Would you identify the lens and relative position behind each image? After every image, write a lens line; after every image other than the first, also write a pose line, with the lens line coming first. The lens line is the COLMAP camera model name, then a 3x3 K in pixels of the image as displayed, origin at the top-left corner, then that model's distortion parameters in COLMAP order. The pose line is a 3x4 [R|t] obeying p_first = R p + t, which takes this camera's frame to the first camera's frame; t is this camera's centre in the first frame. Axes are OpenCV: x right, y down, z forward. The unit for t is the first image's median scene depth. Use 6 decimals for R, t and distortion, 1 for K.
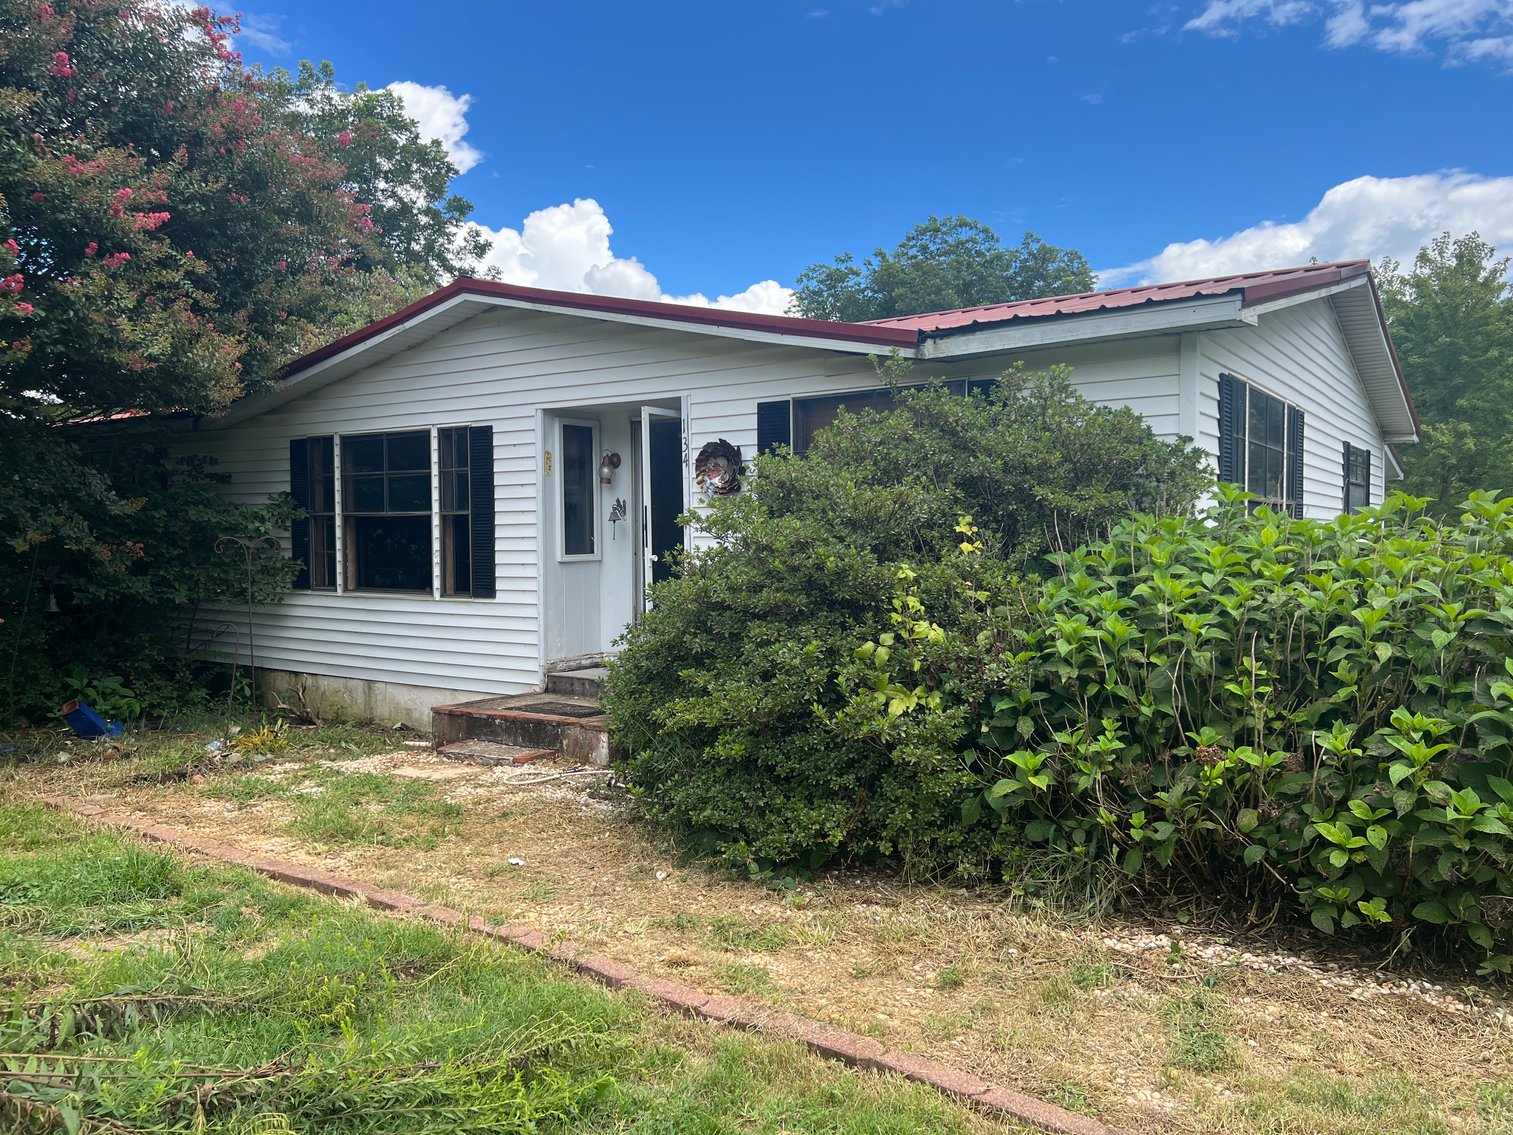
lens RADIAL K [[1108.7, 0, 759.3], [0, 1108.7, 571.8], [0, 0, 1]] dist [0.077416, -0.079770]
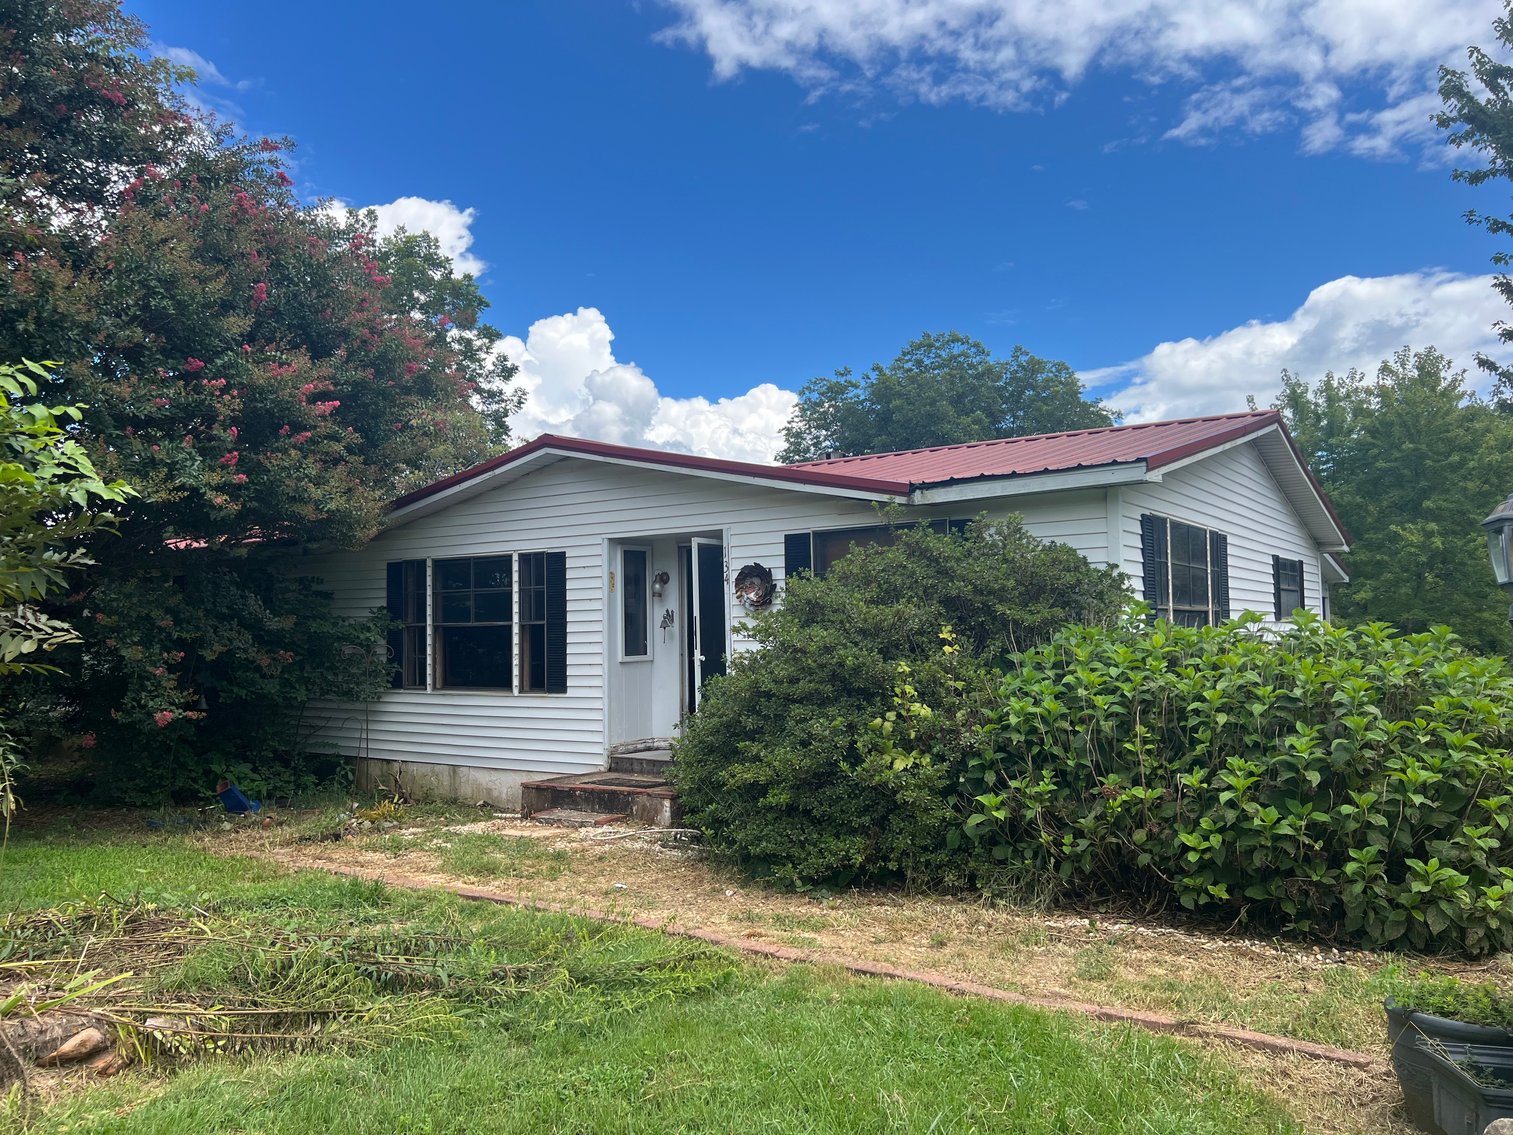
lens RADIAL K [[1120.1, 0, 756.5], [0, 1120.1, 567.5], [0, 0, 1]] dist [0.122173, -0.241733]
pose [[0.999944, -0.010129, -0.002929, -0.031545], [0.009822, 0.995836, -0.090628, 0.000562], [0.003834, 0.090594, 0.995880, -0.280047]]
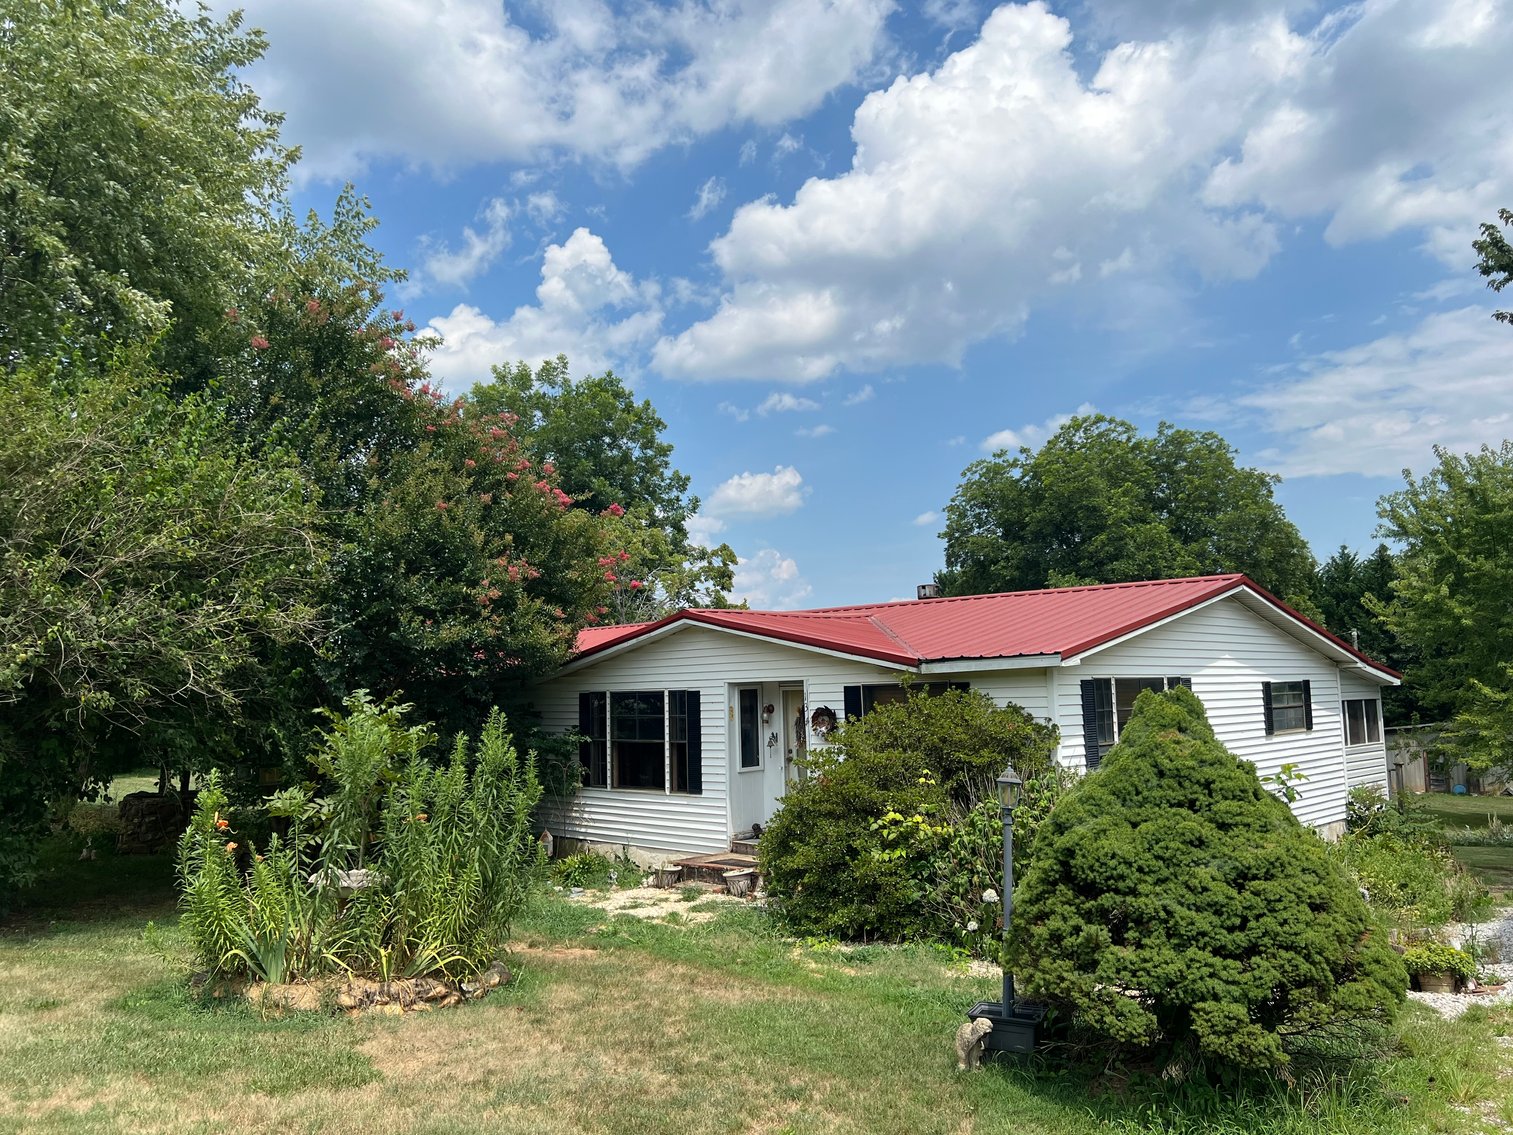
lens RADIAL K [[1138.3, 0, 771.4], [0, 1138.3, 559.5], [0, 0, 1]] dist [0.118620, -0.126650]
pose [[0.986663, -0.038326, -0.158201, 0.188751], [0.015909, 0.989939, -0.140599, -0.101167], [0.161998, 0.136207, 0.977345, -0.884316]]
